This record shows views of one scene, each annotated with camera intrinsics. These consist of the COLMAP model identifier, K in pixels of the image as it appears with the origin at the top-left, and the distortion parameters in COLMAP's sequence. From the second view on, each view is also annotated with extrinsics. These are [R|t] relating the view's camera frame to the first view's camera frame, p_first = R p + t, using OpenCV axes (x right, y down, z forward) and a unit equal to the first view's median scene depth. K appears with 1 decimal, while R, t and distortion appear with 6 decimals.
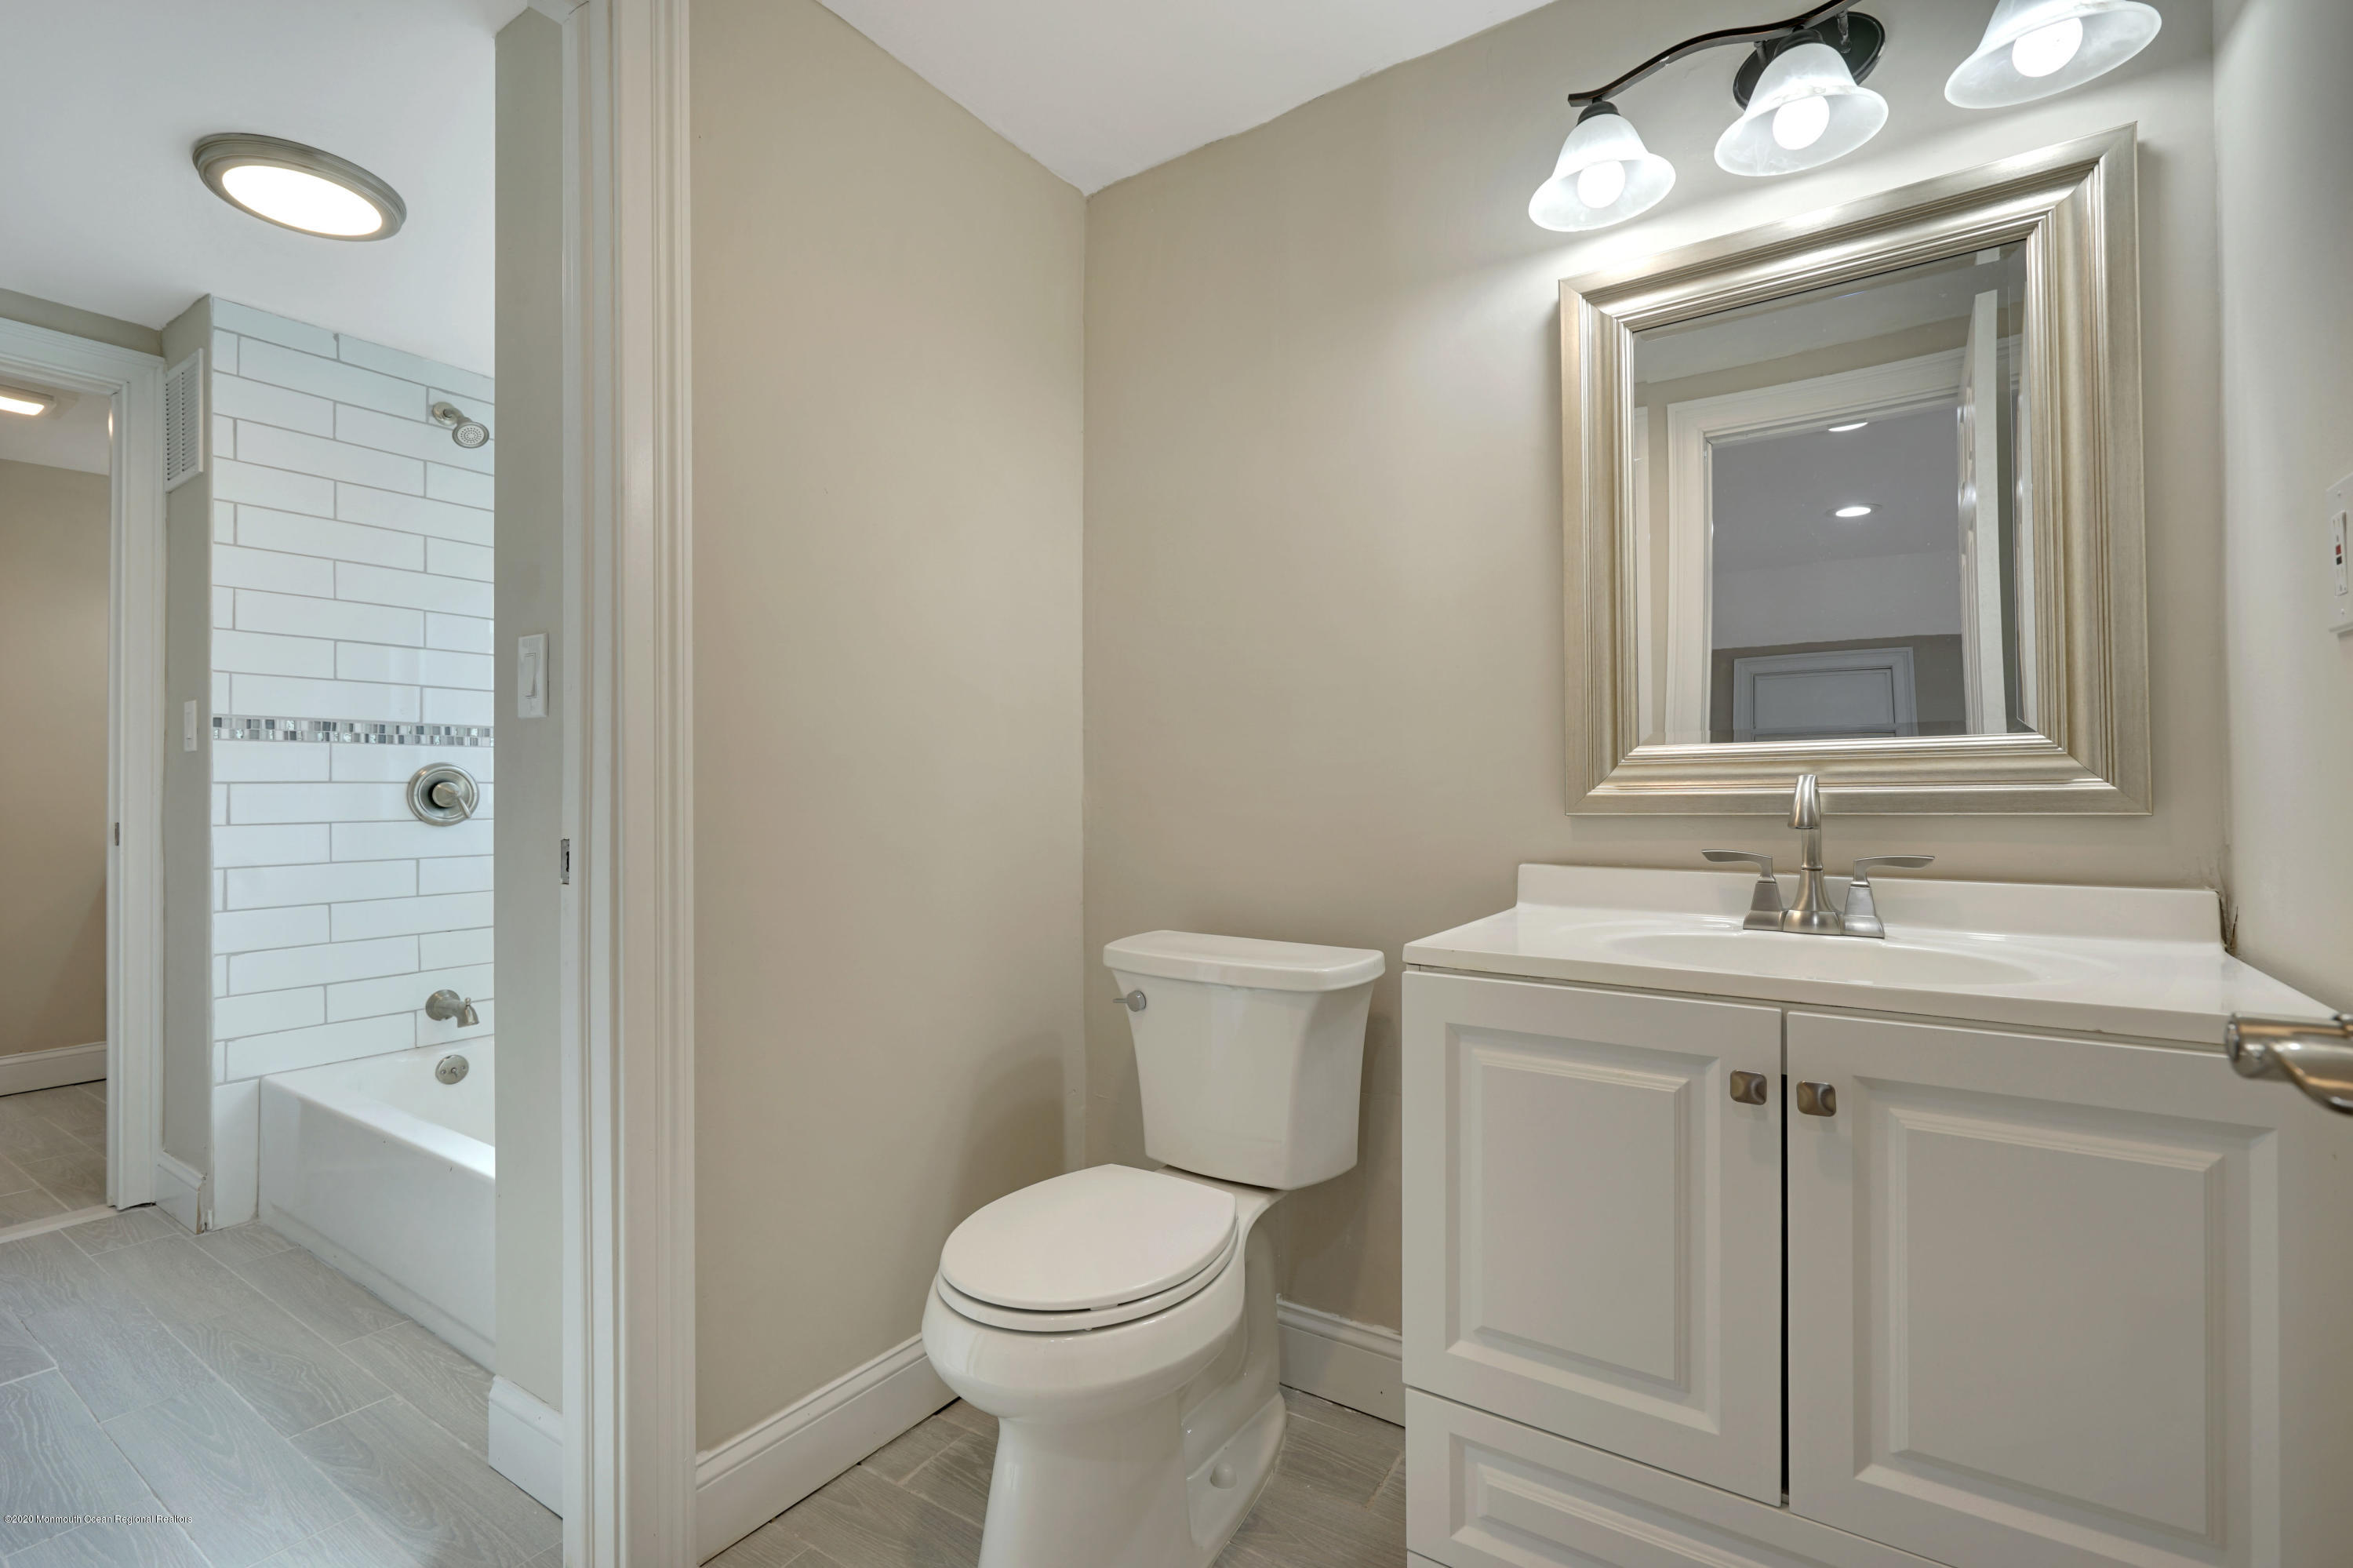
lens RADIAL K [[1058.2, 0, 1164.4], [0, 1058.2, 786.6], [0, 0, 1]] dist [-0.001752, 0.000572]
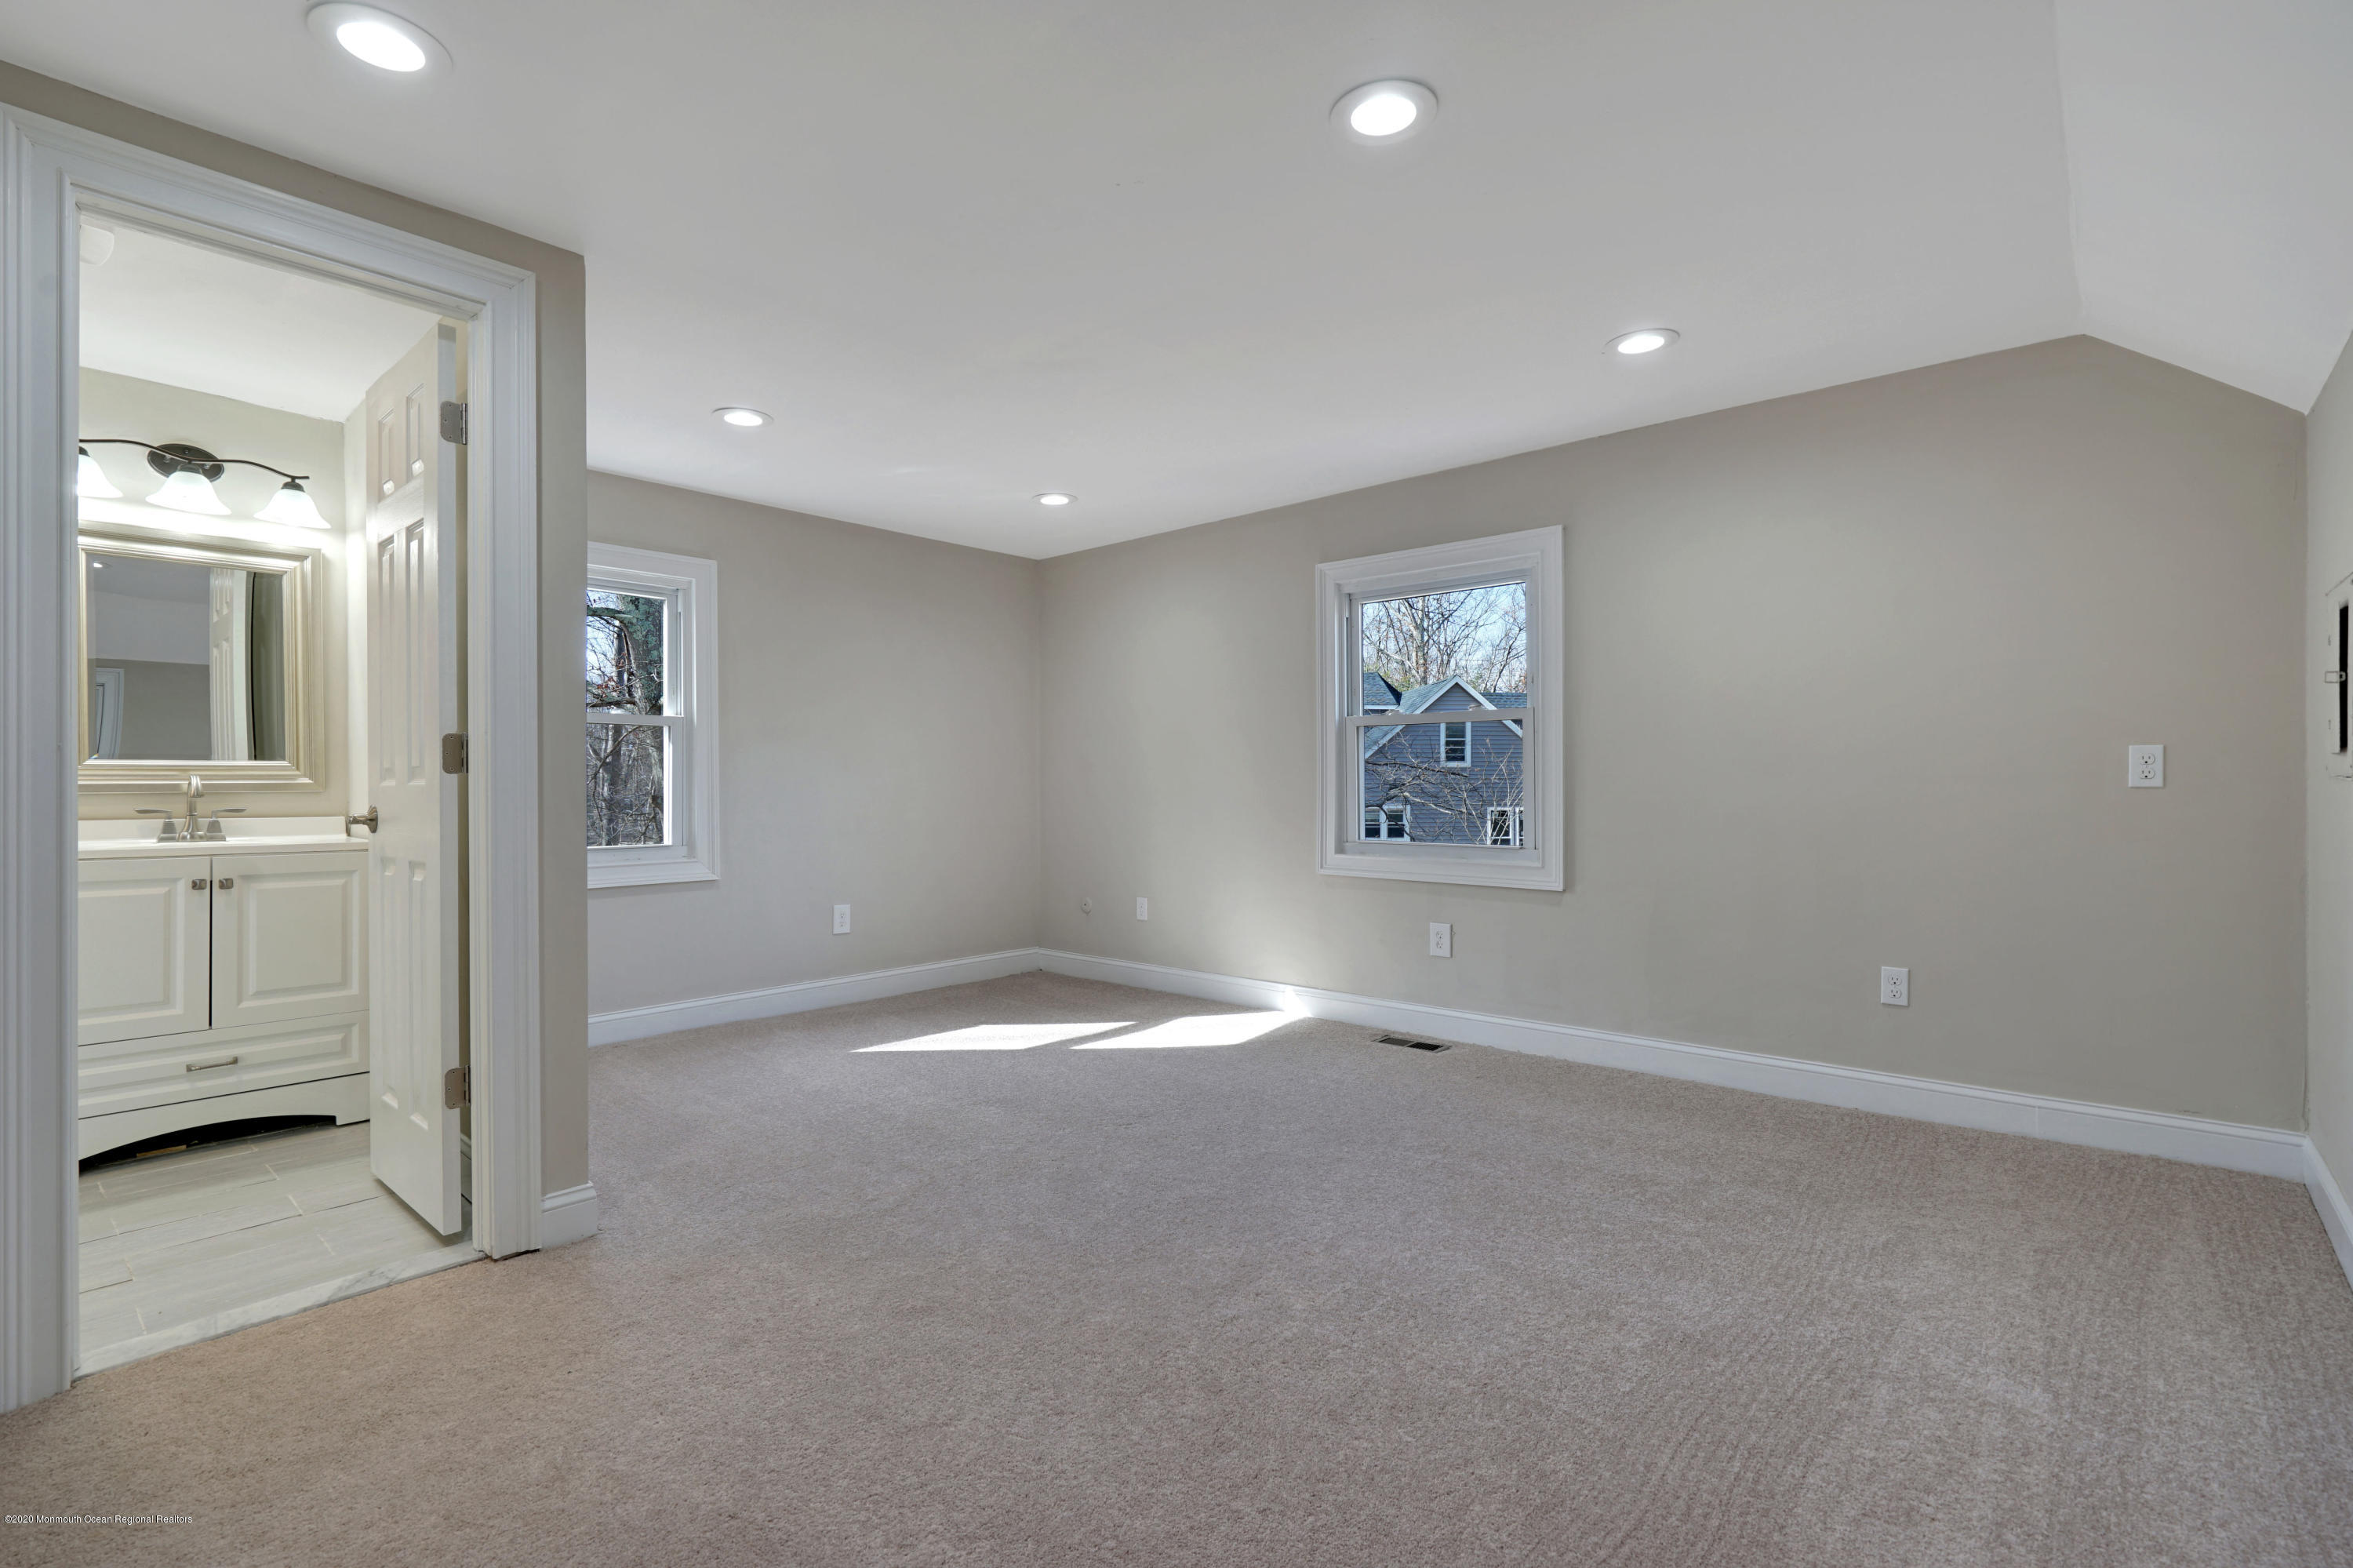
lens RADIAL K [[1058.2, 0, 1164.4], [0, 1058.2, 786.6], [0, 0, 1]] dist [-0.001752, 0.000572]
pose [[0.128541, 0.003357, 0.991698, -1.590501], [-0.004298, 0.999987, -0.002828, 0.011676], [-0.991695, -0.003899, 0.128554, -1.600316]]
